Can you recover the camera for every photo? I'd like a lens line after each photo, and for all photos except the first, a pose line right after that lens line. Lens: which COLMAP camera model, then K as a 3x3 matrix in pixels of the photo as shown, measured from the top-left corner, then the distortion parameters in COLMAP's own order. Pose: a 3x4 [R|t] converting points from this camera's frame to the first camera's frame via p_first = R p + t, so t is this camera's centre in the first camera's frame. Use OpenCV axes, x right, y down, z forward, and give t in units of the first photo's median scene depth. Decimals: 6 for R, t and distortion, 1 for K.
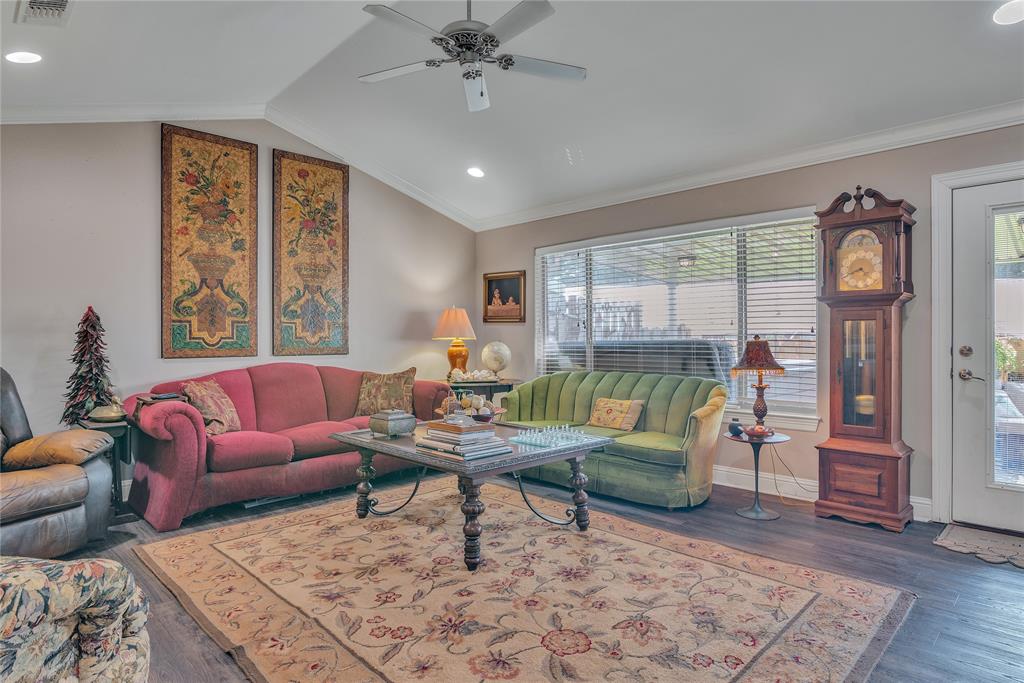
lens RADIAL K [[571.1, 0, 518.6], [0, 571.1, 341.8], [0, 0, 1]] dist [-0.016650, 0.000939]
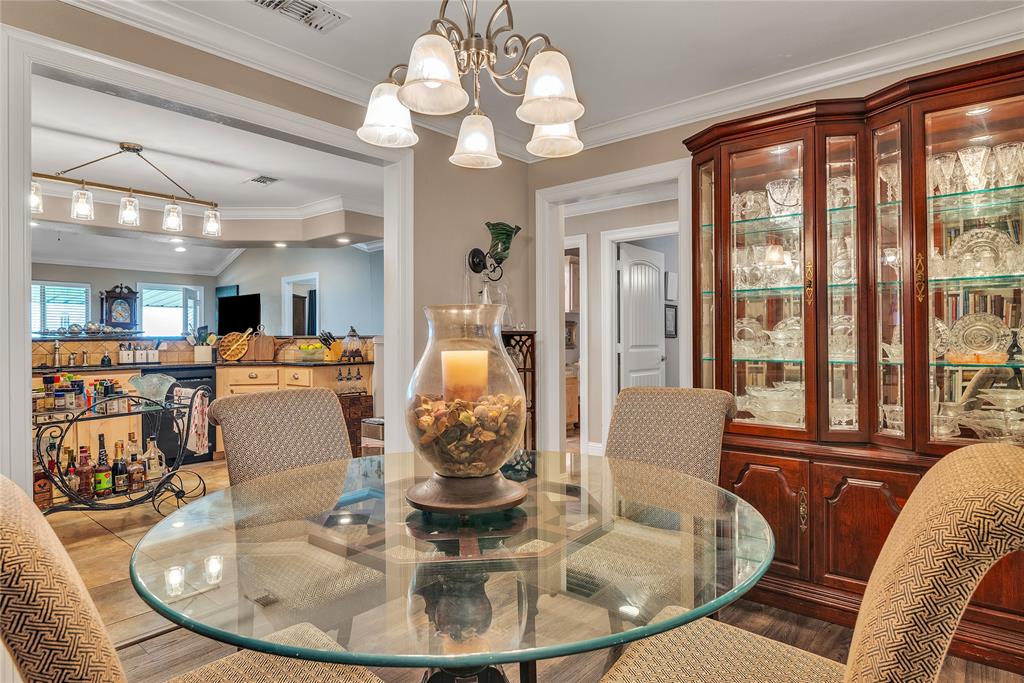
lens RADIAL K [[571.1, 0, 518.6], [0, 571.1, 341.8], [0, 0, 1]] dist [-0.016650, 0.000939]
pose [[-0.077598, 0.000396, 0.996985, -1.763937], [0.012733, 0.999919, 0.000594, 0.019409], [-0.996903, 0.012741, -0.077596, -0.528730]]
